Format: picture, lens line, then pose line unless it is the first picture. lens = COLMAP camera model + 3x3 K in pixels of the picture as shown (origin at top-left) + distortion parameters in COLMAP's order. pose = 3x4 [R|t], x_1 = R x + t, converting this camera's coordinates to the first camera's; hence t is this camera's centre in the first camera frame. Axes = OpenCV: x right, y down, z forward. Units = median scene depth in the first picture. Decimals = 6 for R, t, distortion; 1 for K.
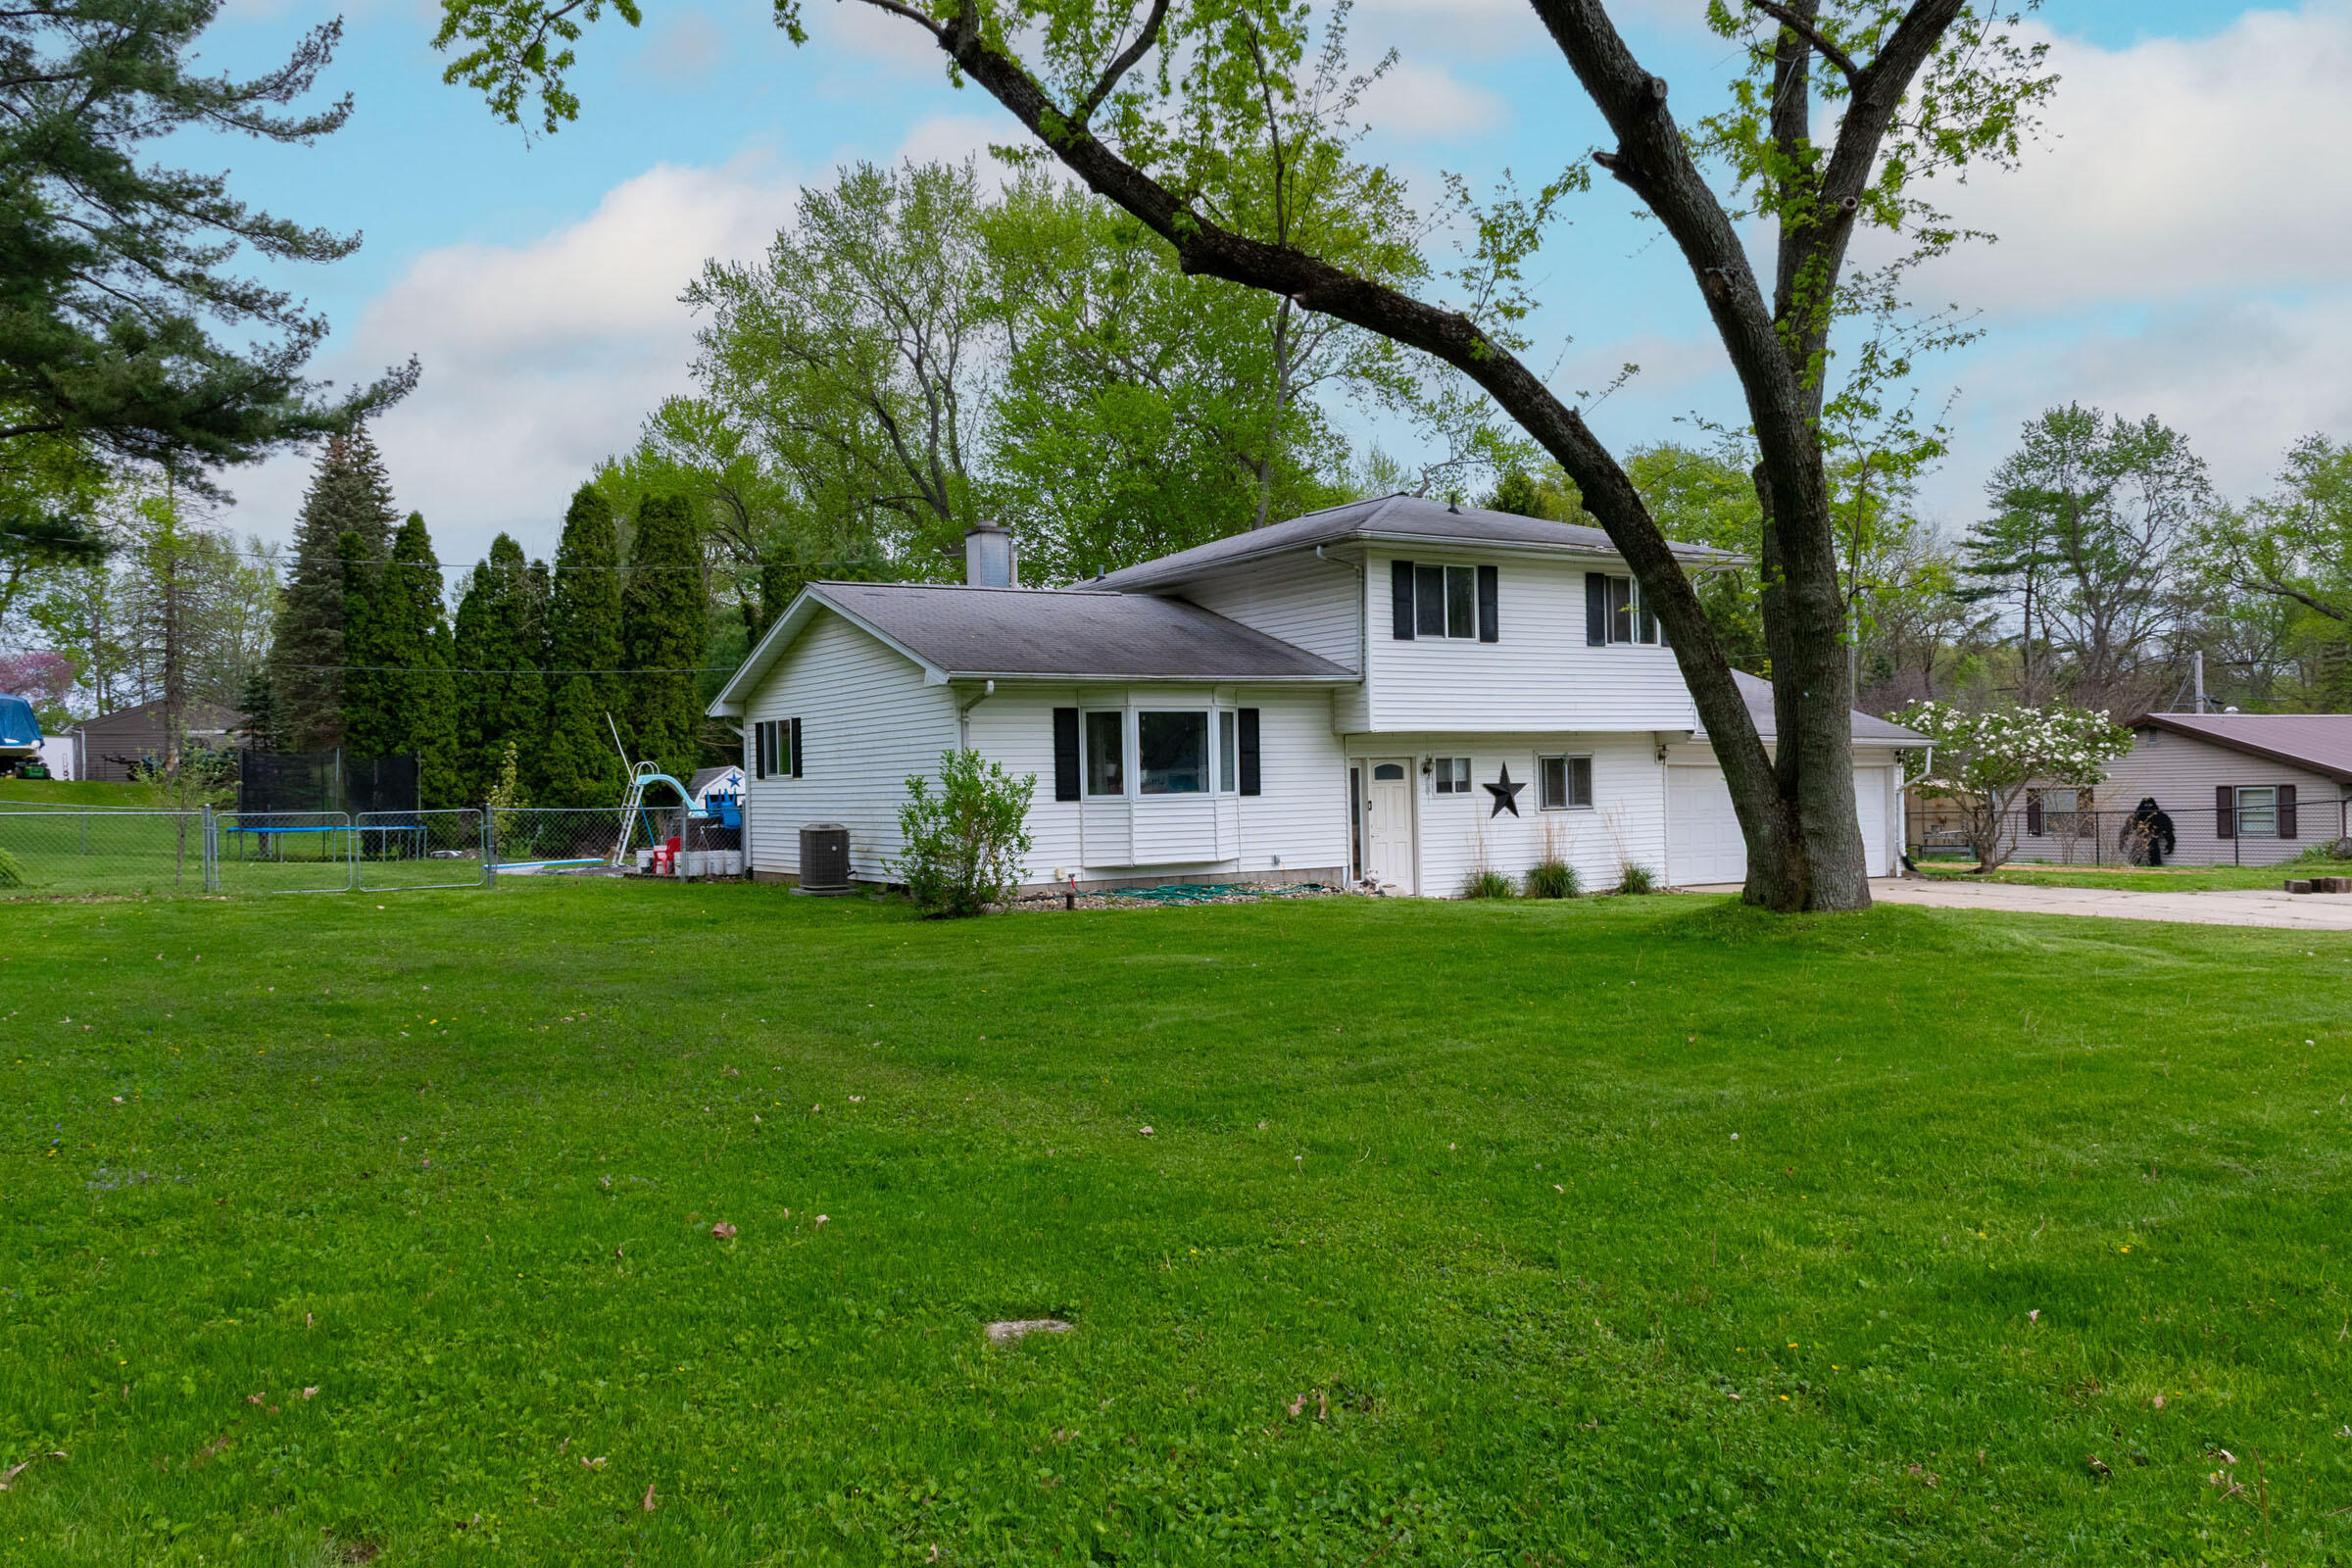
lens RADIAL K [[1807.4, 0, 1178.7], [0, 1807.4, 782.3], [0, 0, 1]] dist [-0.017232, -0.005053]
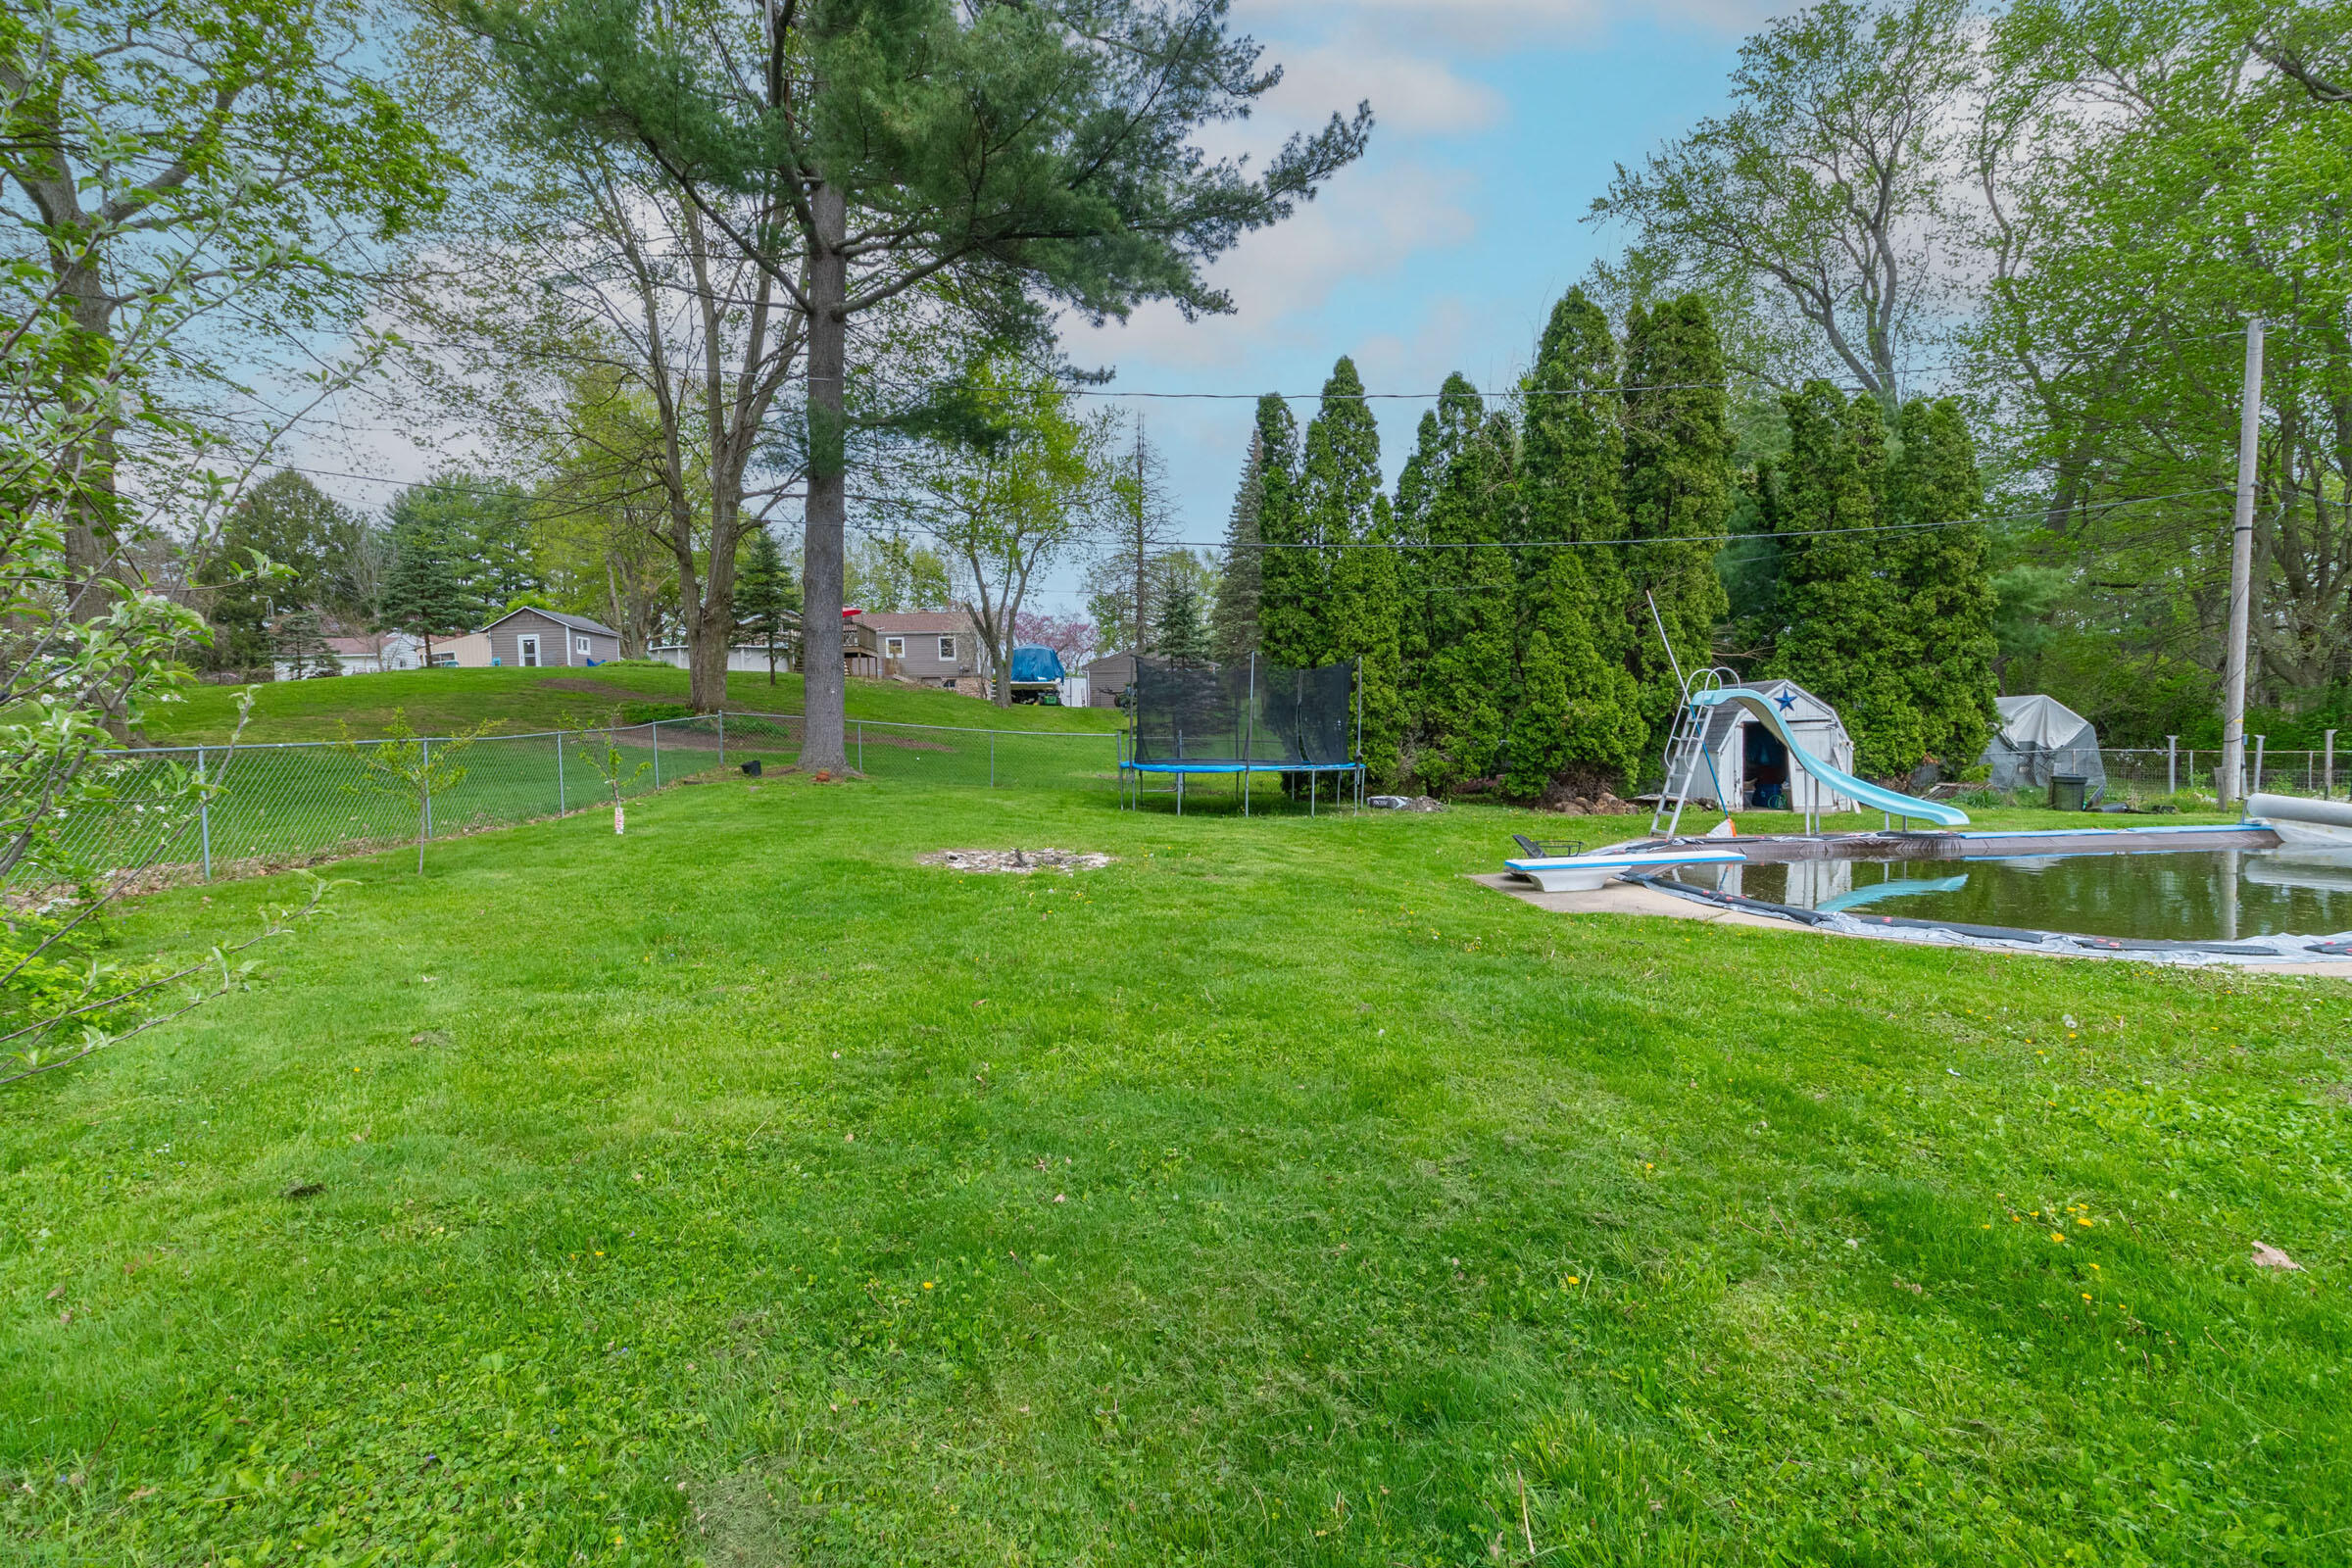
lens RADIAL K [[1020.3, 0, 1175.6], [0, 1020.3, 767.1], [0, 0, 1]] dist [-0.001750, -0.000051]
pose [[0.869344, 0.028747, -0.493370, -0.412200], [-0.002120, 0.998515, 0.054445, 0.005248], [0.494203, -0.046286, 0.868114, 0.889131]]
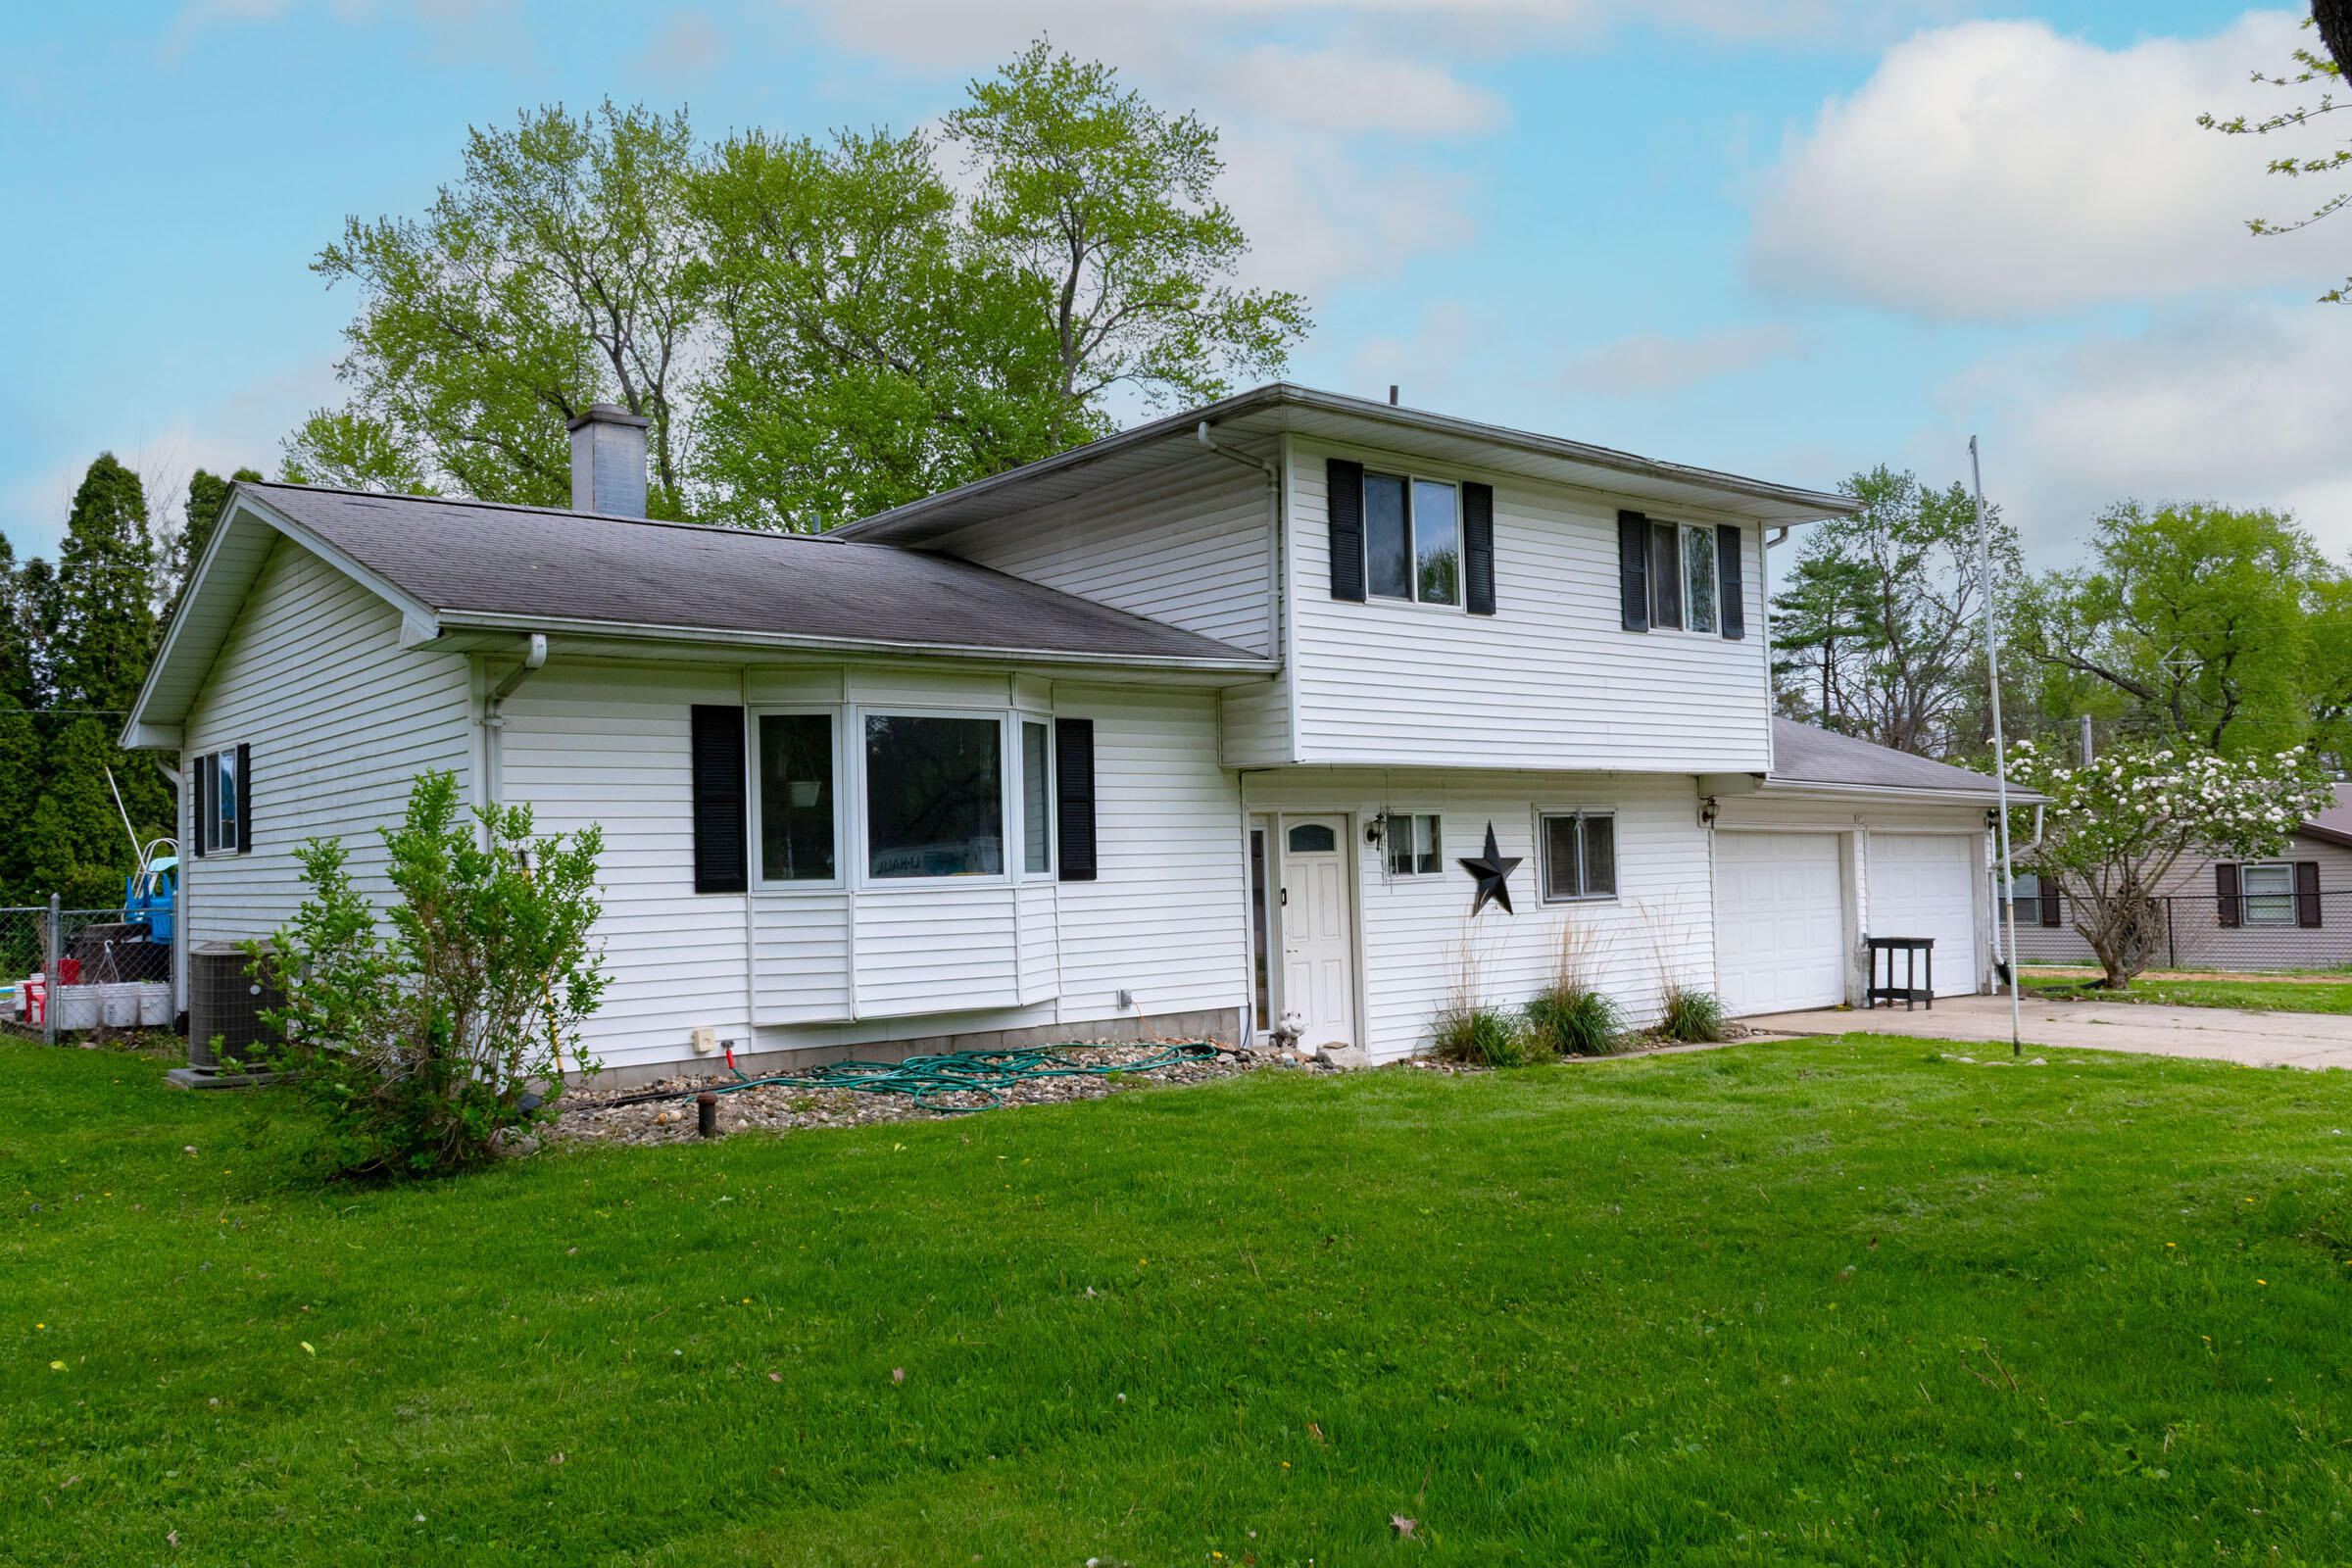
lens RADIAL K [[1807.4, 0, 1166.8], [0, 1807.4, 784.7], [0, 0, 1]] dist [-0.017232, -0.005053]
pose [[0.991916, 0.000792, 0.126895, -0.002048], [0.005257, 0.998866, -0.047327, 0.003777], [-0.126789, 0.047611, 0.990786, 0.391439]]
